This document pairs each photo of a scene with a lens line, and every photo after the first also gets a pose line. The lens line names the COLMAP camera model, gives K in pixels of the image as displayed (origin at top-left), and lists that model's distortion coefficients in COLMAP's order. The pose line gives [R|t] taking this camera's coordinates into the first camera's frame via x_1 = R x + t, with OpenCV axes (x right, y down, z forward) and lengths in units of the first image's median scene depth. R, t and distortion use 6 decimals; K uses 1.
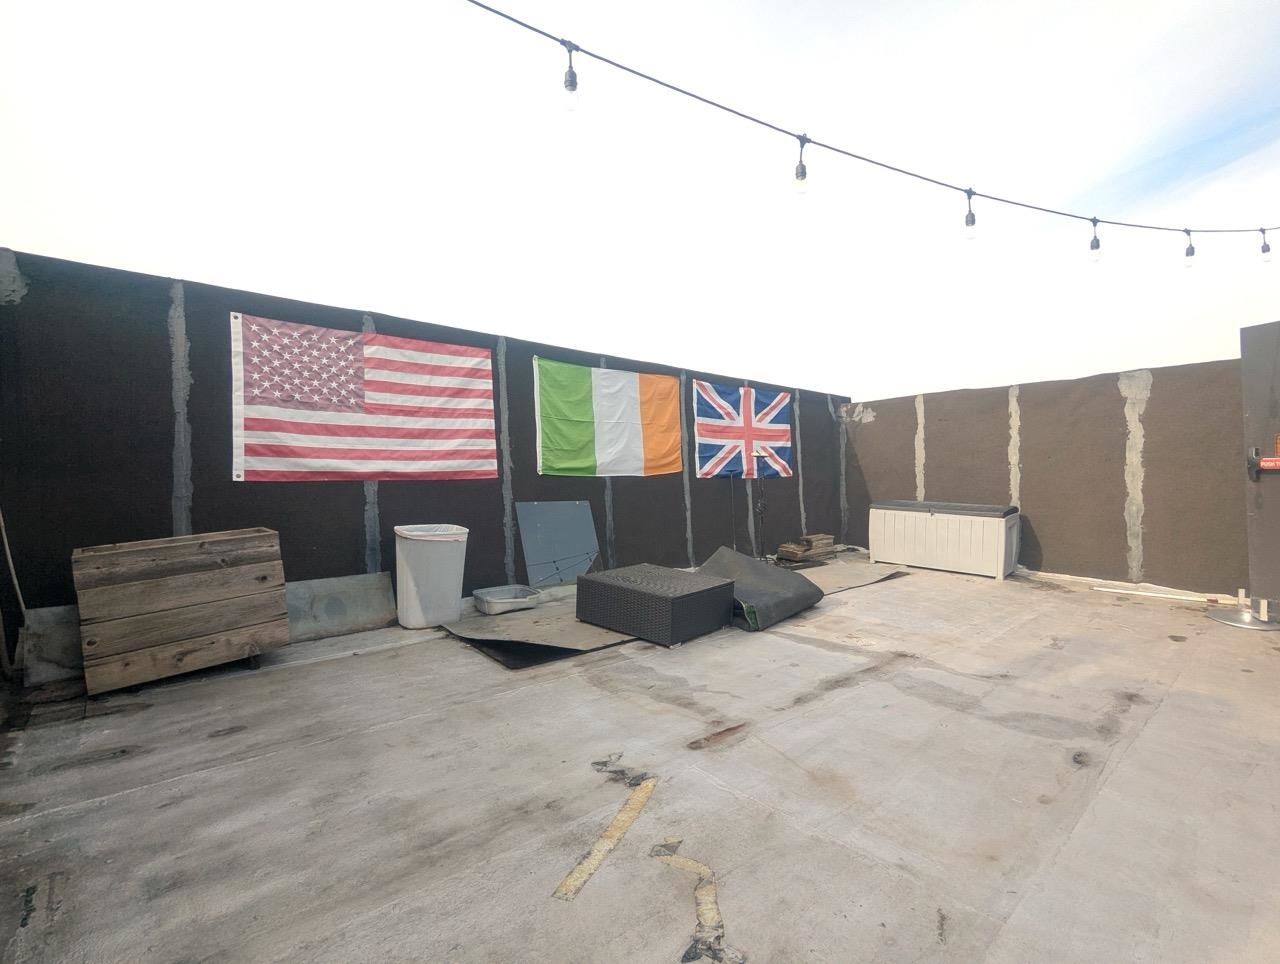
lens RADIAL K [[607.6, 0, 642.6], [0, 607.6, 484.2], [0, 0, 1]] dist [-0.000560, 0.001072]
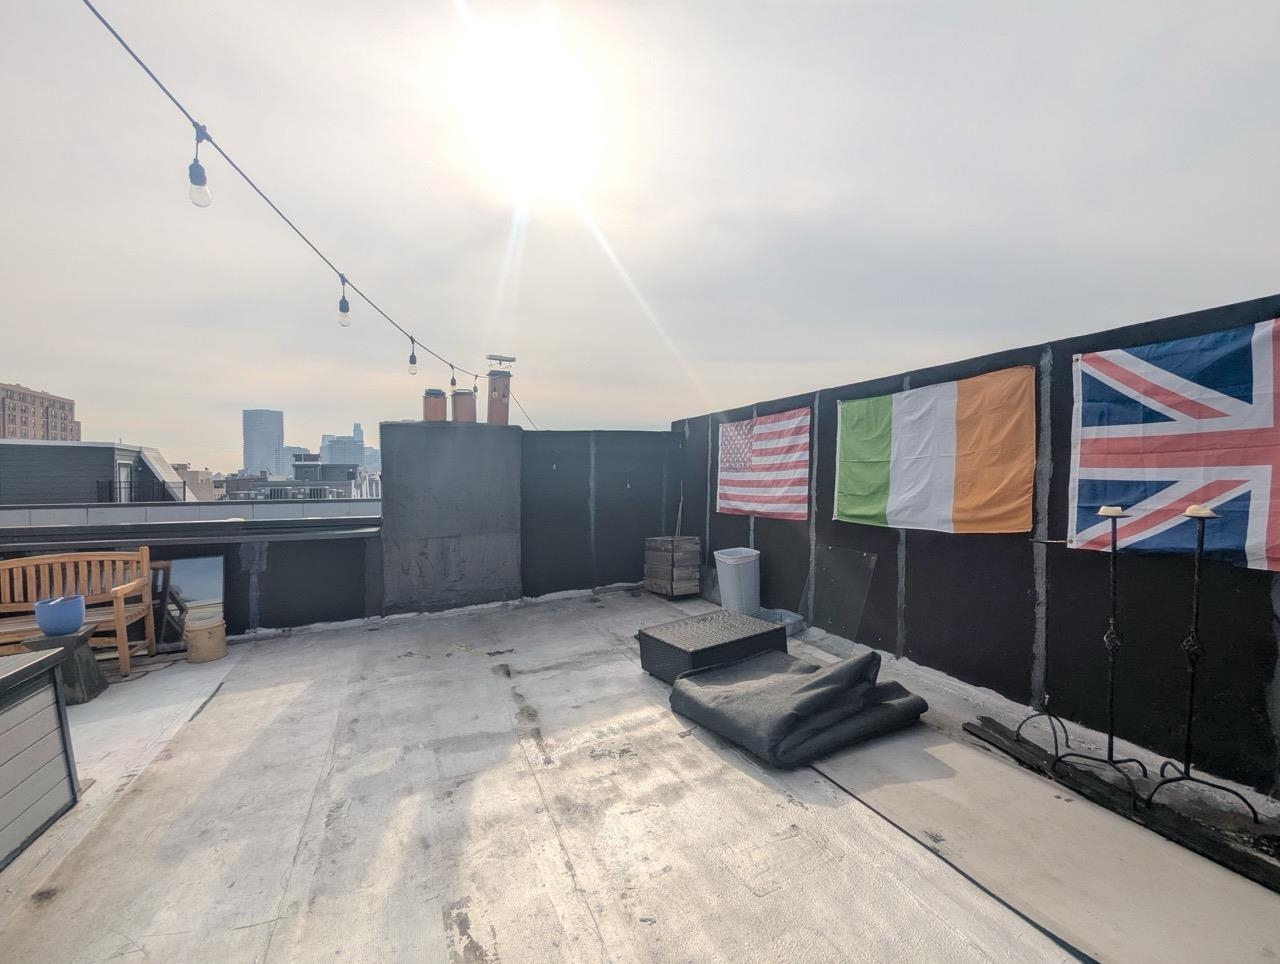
lens RADIAL K [[607.6, 0, 642.2], [0, 607.6, 487.2], [0, 0, 1]] dist [-0.000560, 0.001072]
pose [[-0.364087, 0.034692, -0.930719, 0.817017], [0.020200, 0.999365, 0.029349, -0.098376], [0.931146, -0.008115, -0.364557, 0.995141]]
